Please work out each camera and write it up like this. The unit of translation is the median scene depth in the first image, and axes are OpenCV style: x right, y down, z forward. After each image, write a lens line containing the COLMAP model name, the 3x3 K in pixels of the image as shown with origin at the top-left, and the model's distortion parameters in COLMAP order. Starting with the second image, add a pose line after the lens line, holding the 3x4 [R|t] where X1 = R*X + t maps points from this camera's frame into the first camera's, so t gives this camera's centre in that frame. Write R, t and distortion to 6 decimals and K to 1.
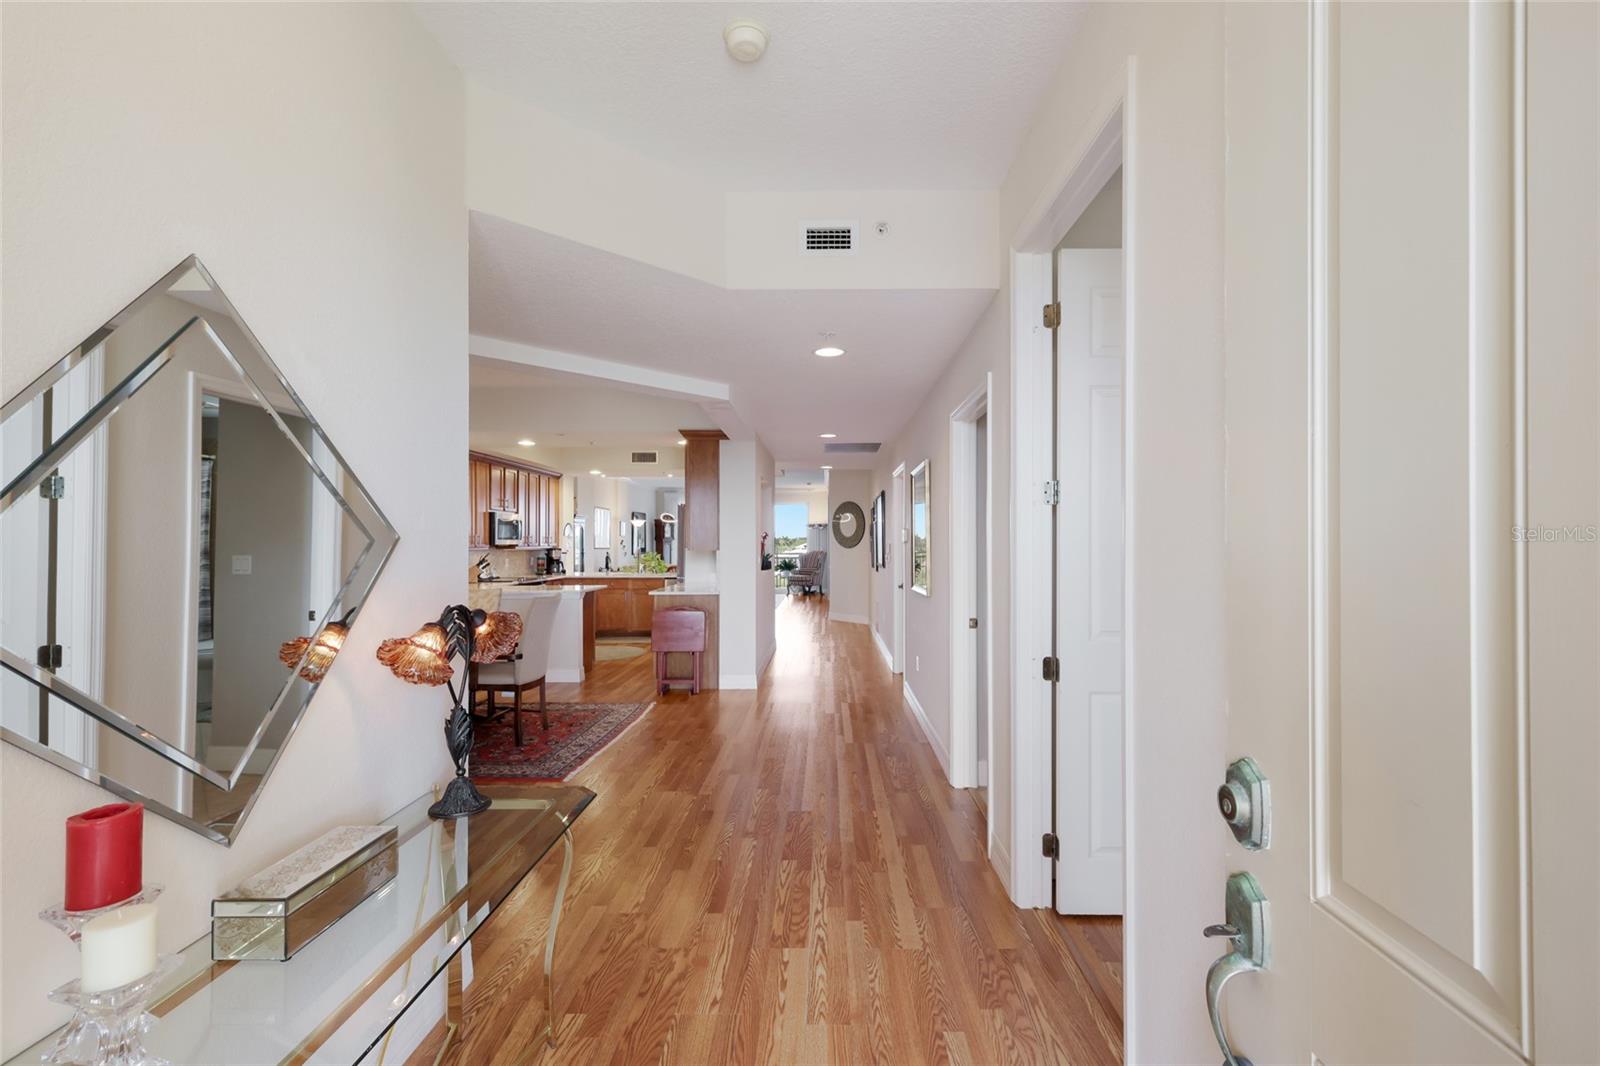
lens RADIAL K [[695.5, 0, 824.0], [0, 695.5, 533.8], [0, 0, 1]] dist [0.000625, 0.002428]
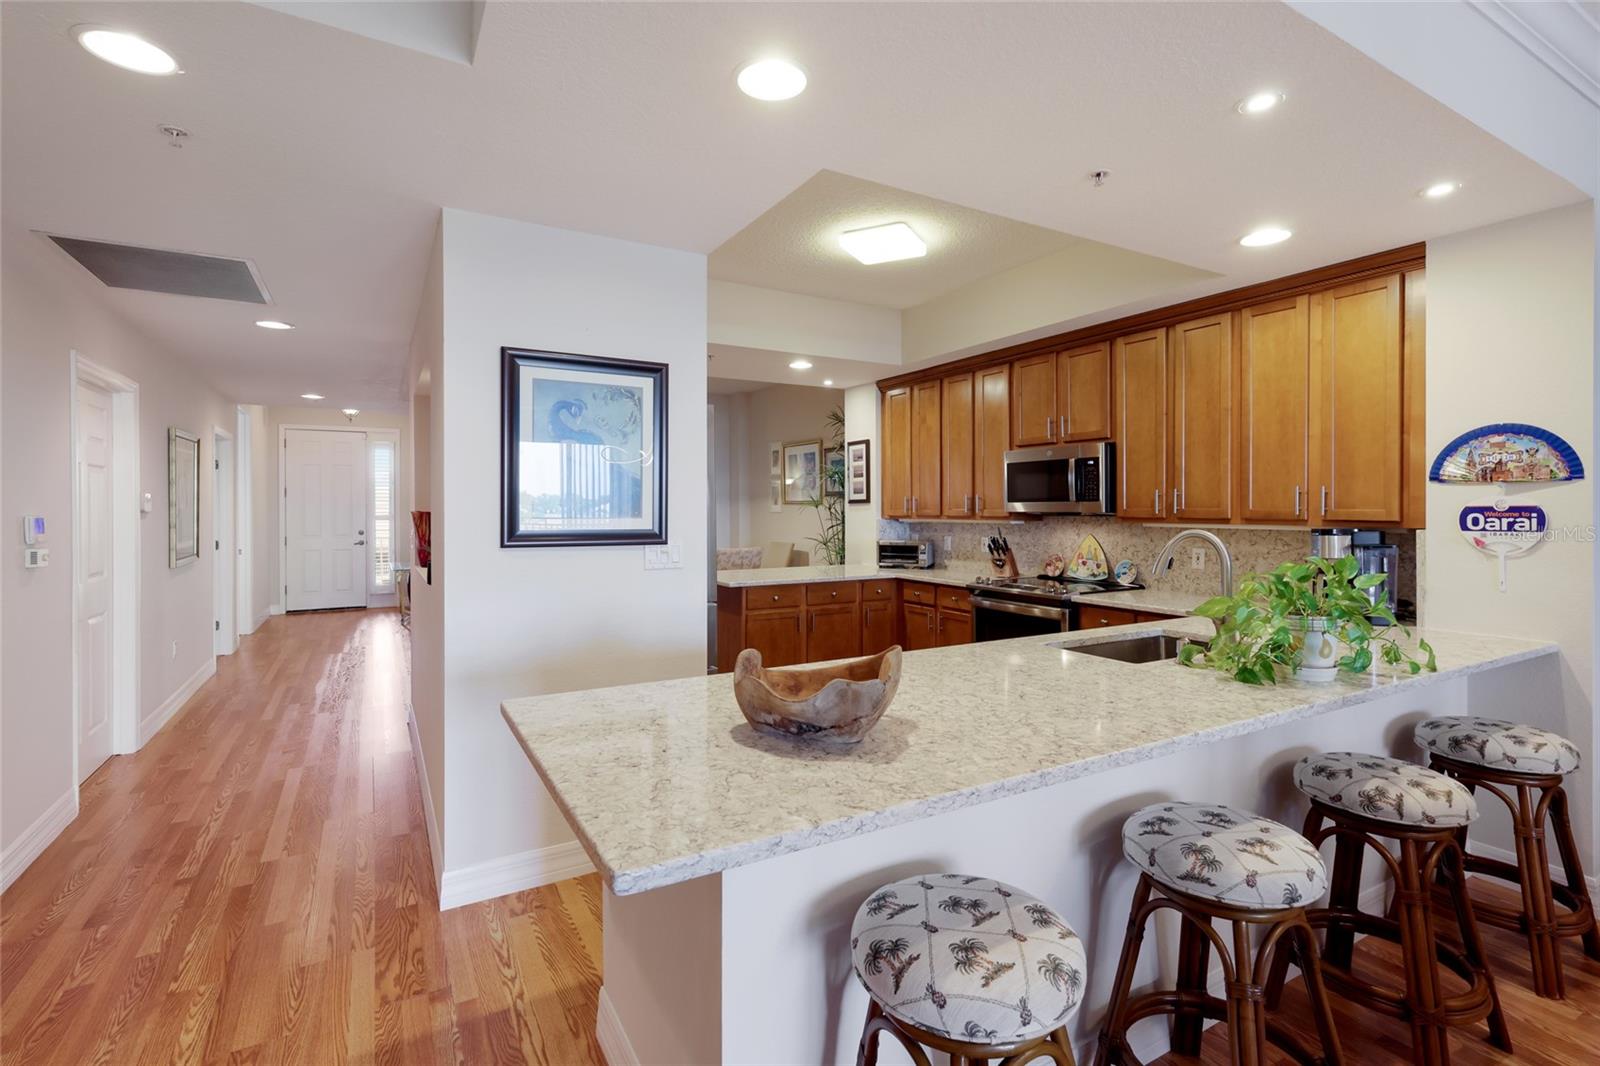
lens RADIAL K [[731.3, 0, 797.9], [0, 731.3, 516.7], [0, 0, 1]] dist [0.010509, 0.001426]
pose [[-0.865077, 0.013164, -0.501466, -0.040430], [0.012319, 0.999912, 0.004996, 0.011700], [0.501487, -0.001856, -0.865163, 1.124219]]
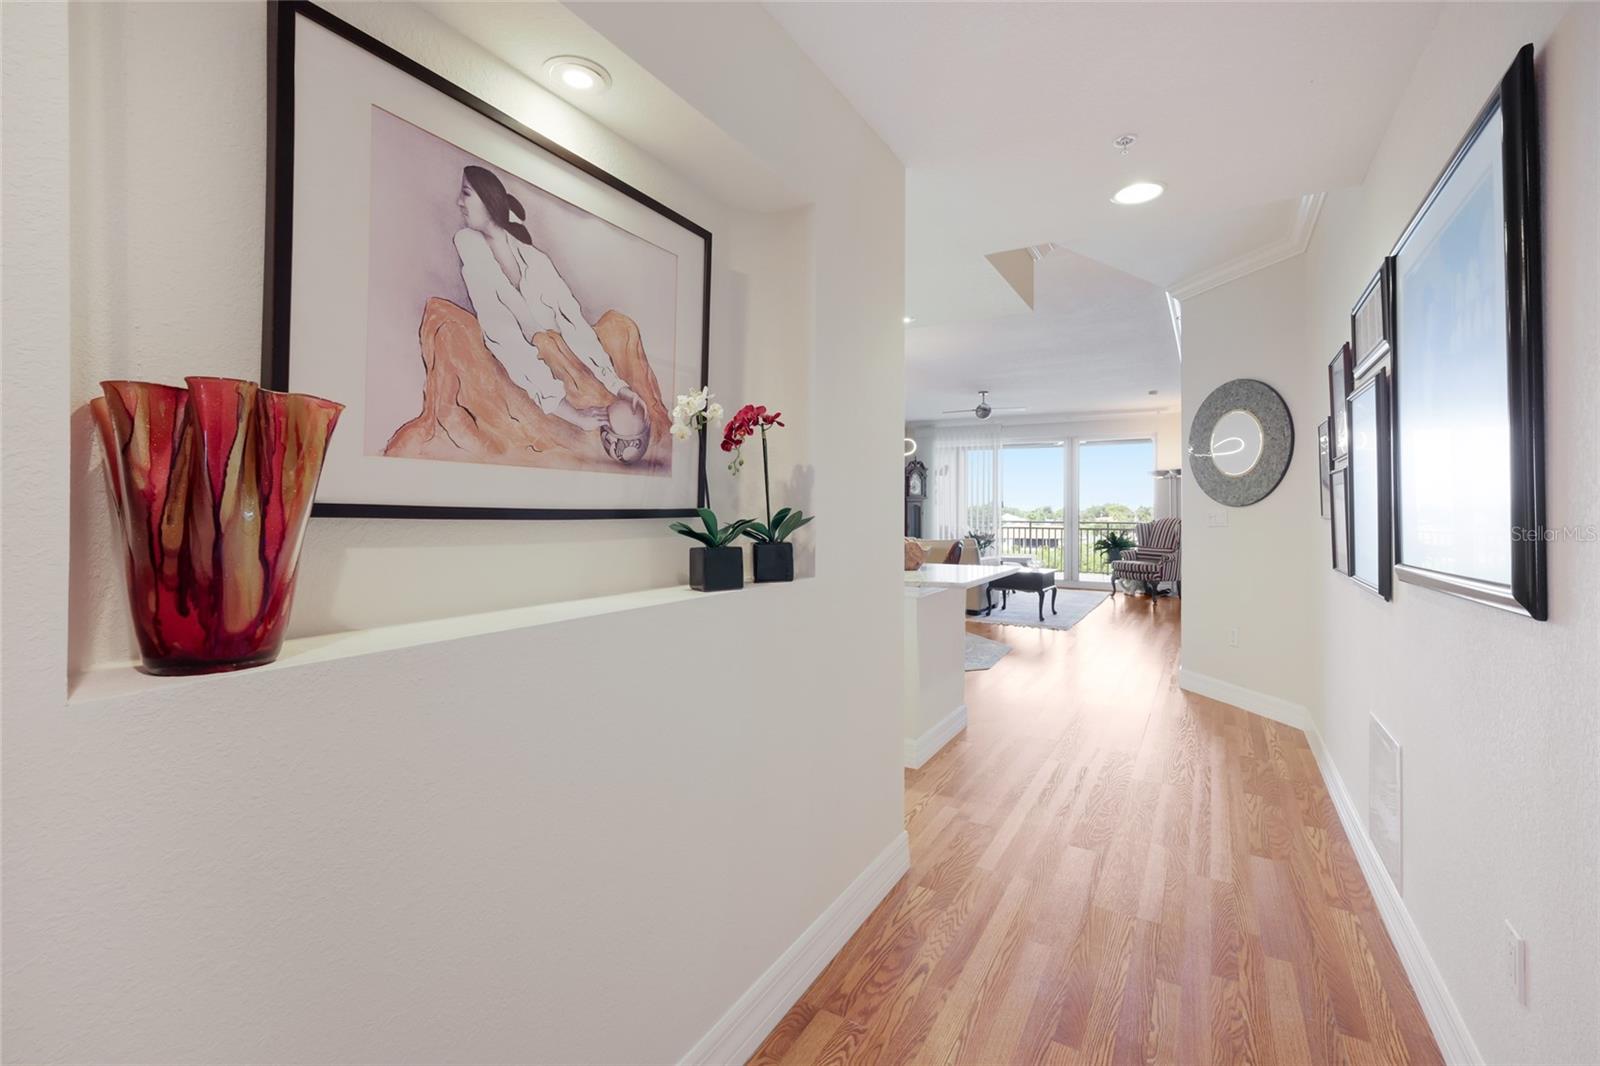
lens RADIAL K [[695.5, 0, 804.0], [0, 695.5, 511.2], [0, 0, 1]] dist [0.000625, 0.002428]
pose [[0.863961, 0.005004, -0.503535, 0.025676], [0.001293, 0.999925, 0.012156, 0.020910], [0.503558, -0.011153, 0.863890, 0.646734]]
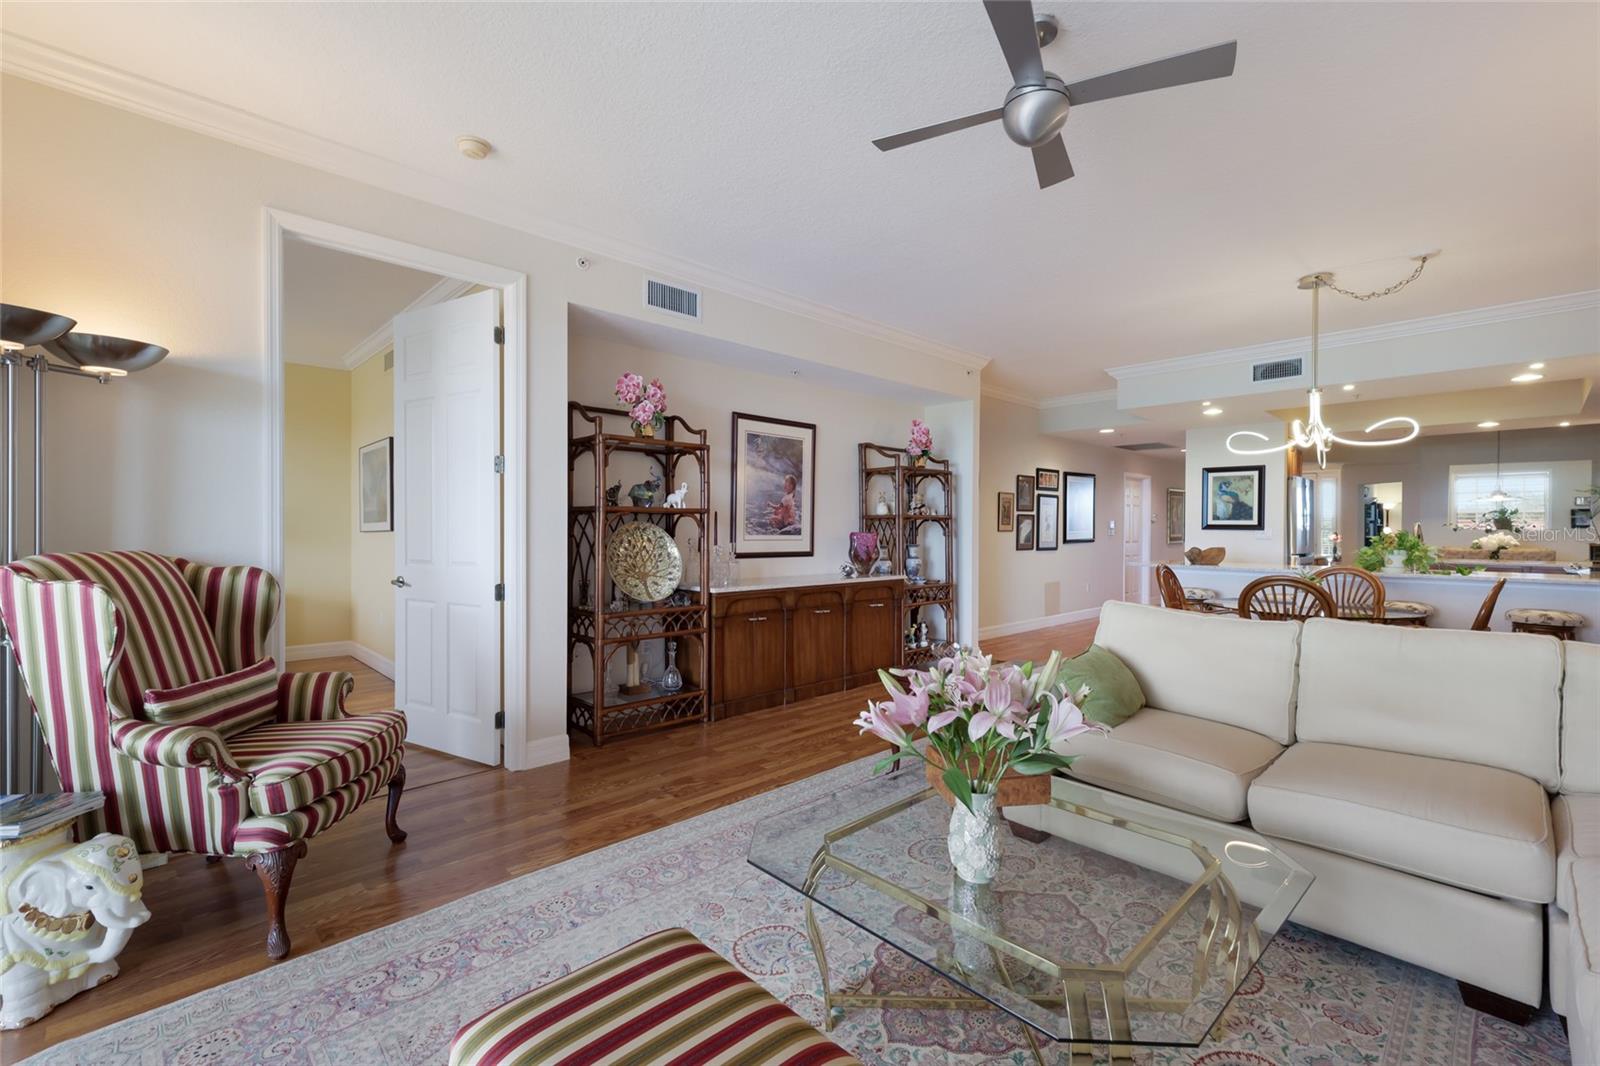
lens RADIAL K [[695.5, 0, 811.5], [0, 695.5, 541.2], [0, 0, 1]] dist [0.000625, 0.002428]
pose [[-0.703106, -0.013965, 0.710947, -0.323662], [-0.012474, 0.999896, 0.007305, 0.035357], [-0.710975, -0.003732, -0.703207, 1.712952]]
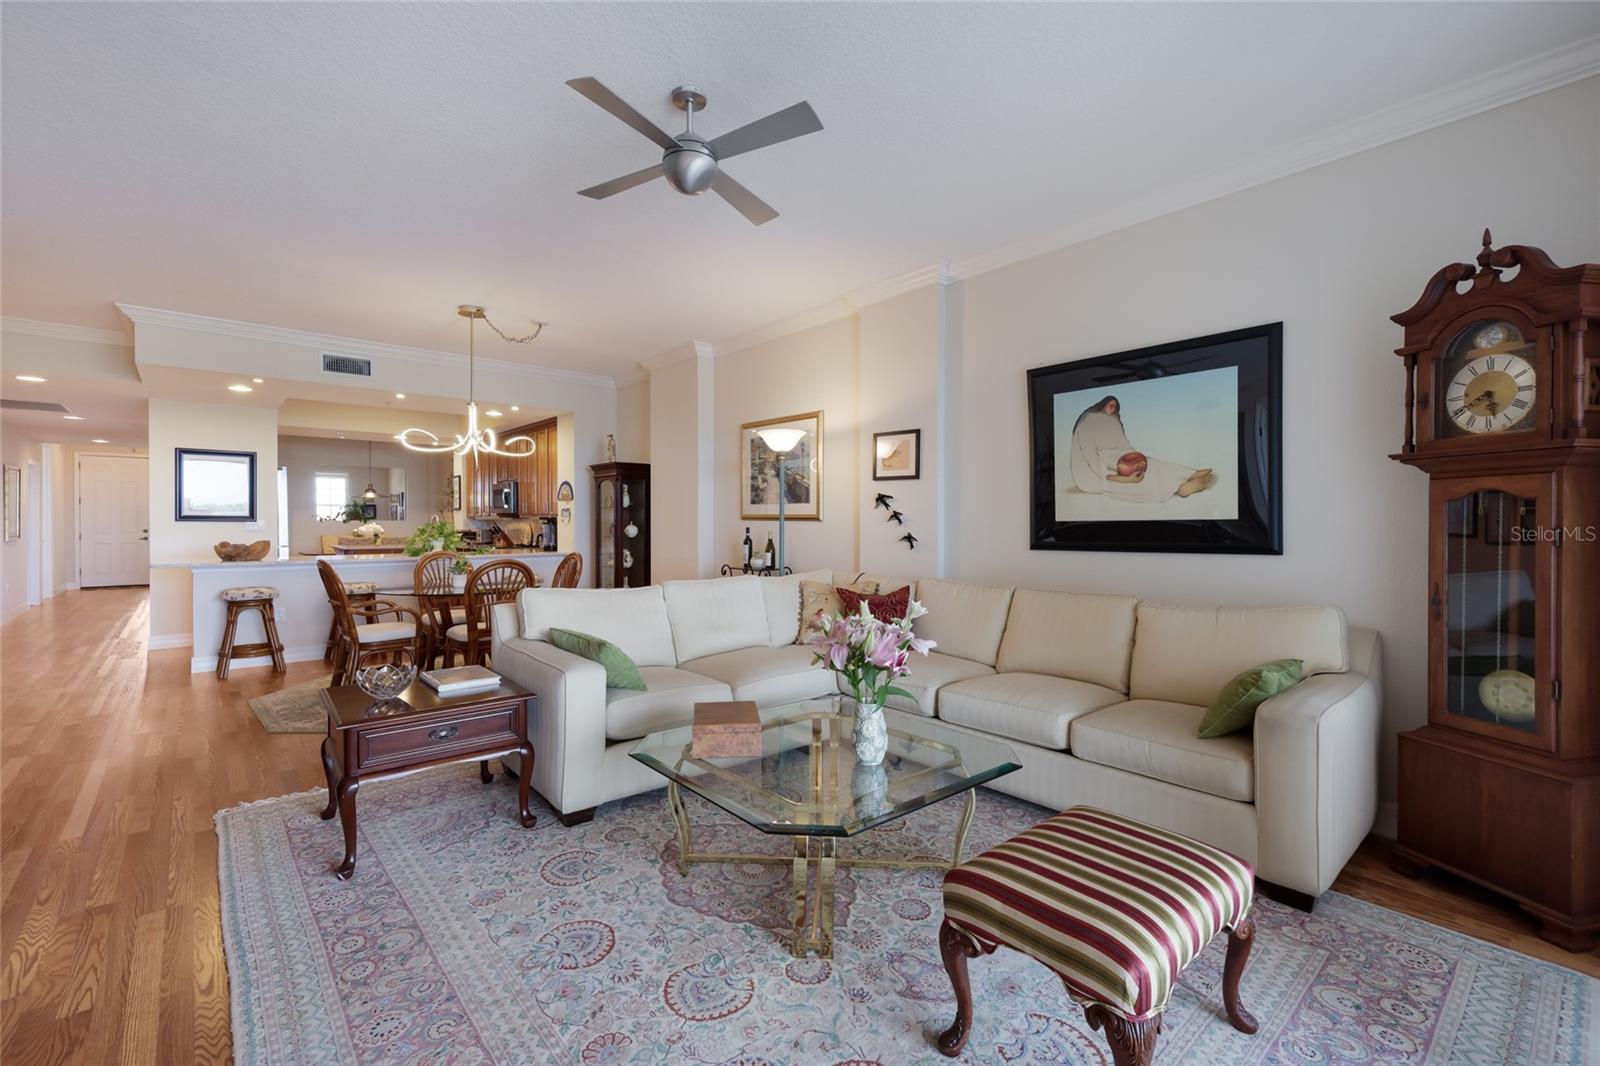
lens RADIAL K [[695.5, 0, 801.0], [0, 695.5, 530.7], [0, 0, 1]] dist [0.000625, 0.002428]
pose [[-0.751278, 0.011783, -0.659881, -0.087147], [0.010837, 0.999926, 0.005518, 0.034146], [0.659897, -0.003006, -0.751350, 1.731617]]
